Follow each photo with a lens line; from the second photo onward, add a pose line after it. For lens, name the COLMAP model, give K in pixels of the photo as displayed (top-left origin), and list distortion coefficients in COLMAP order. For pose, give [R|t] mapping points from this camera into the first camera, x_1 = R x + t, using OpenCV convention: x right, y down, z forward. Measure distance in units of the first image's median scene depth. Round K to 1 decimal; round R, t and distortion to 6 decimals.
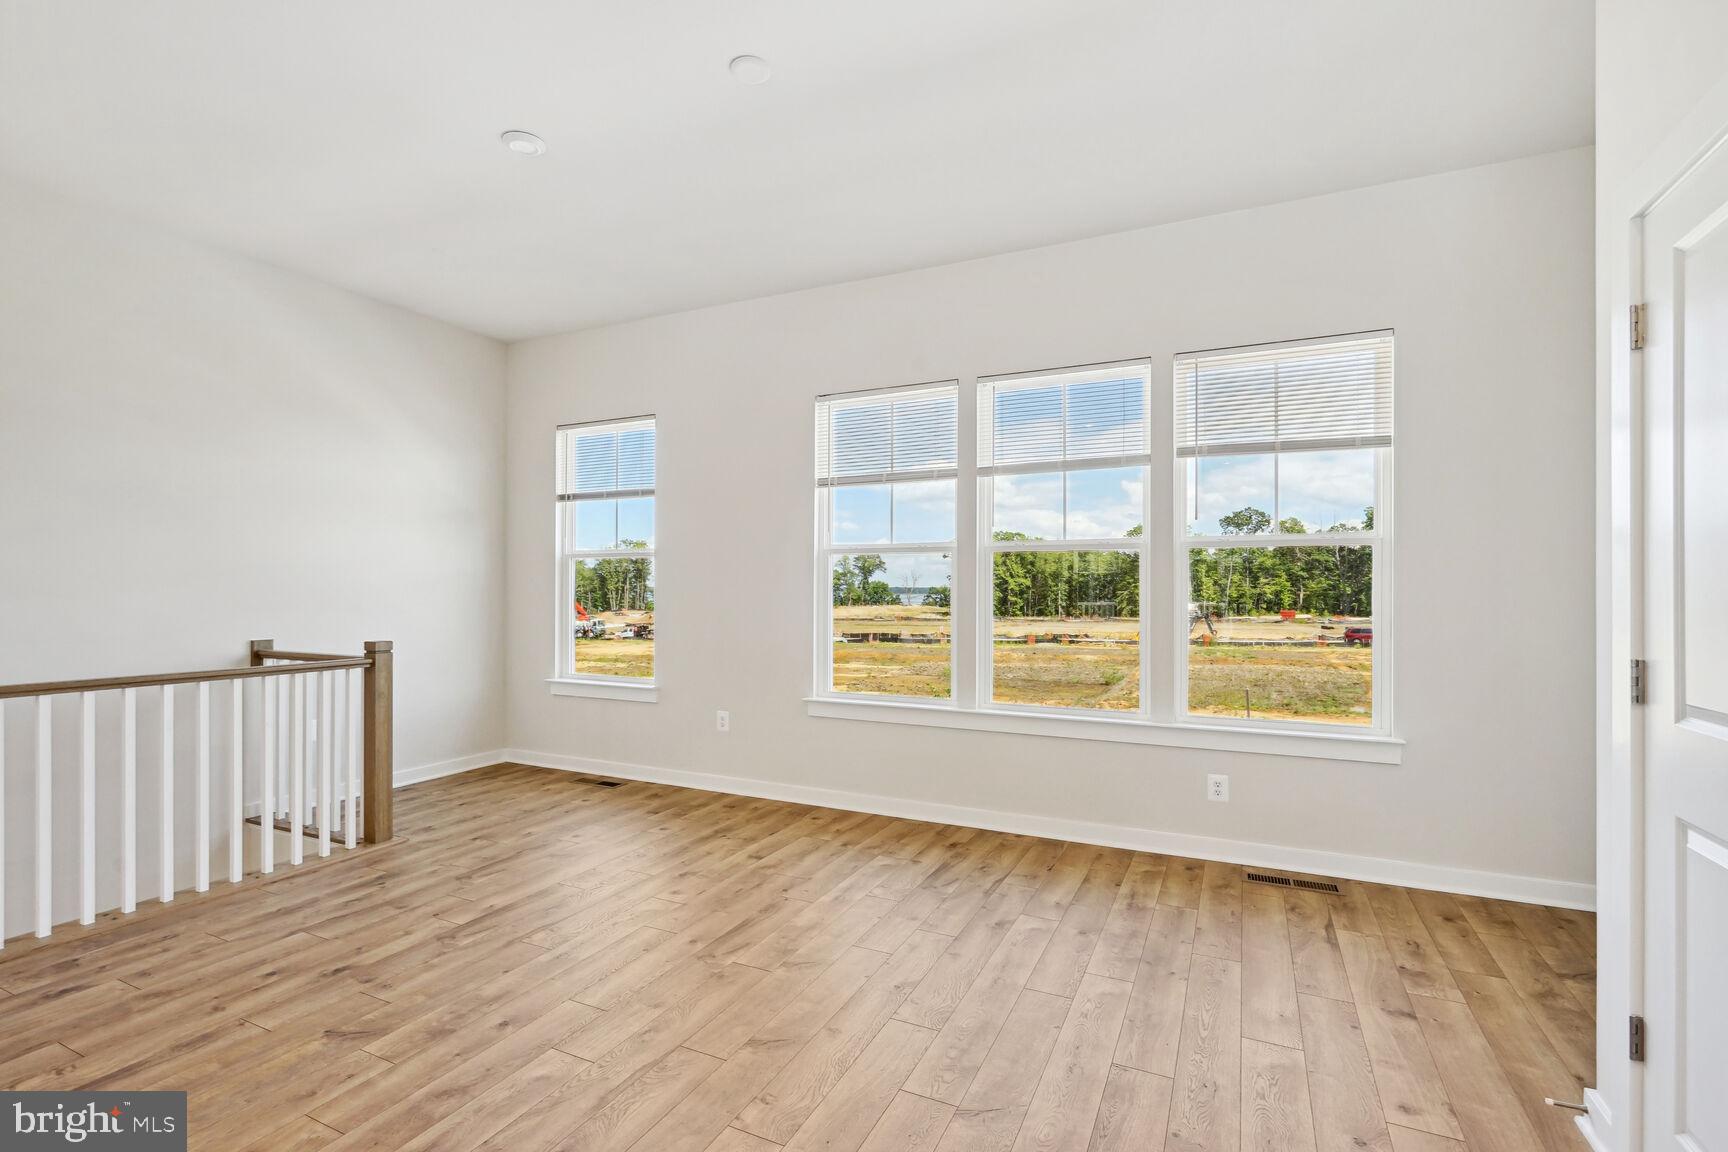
lens RADIAL K [[793.3, 0, 863.5], [0, 793.3, 583.5], [0, 0, 1]] dist [0.000171, -0.000359]
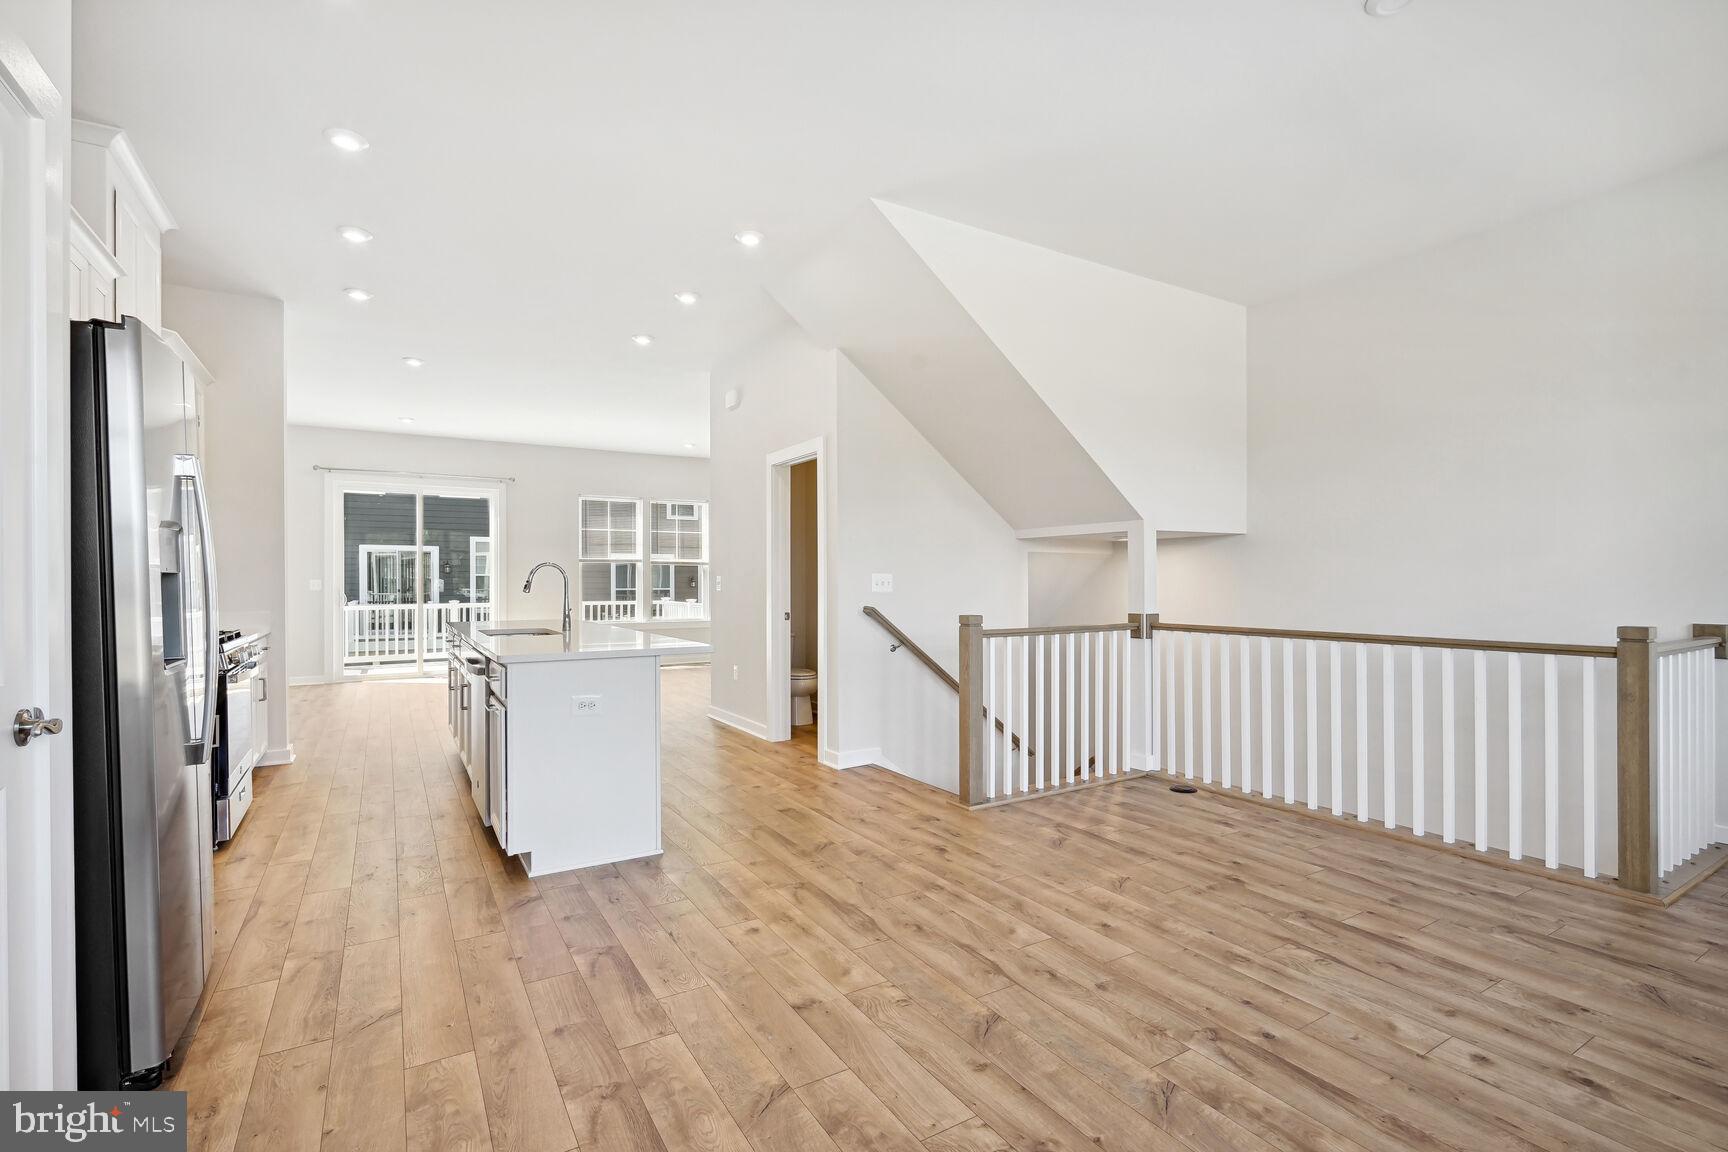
lens RADIAL K [[793.3, 0, 863.5], [0, 793.3, 583.5], [0, 0, 1]] dist [0.000171, -0.000359]
pose [[-0.550565, 0.000256, -0.834792, 0.607789], [0.009227, 0.999941, -0.005778, 0.039520], [0.834741, -0.010884, -0.550535, 1.122040]]
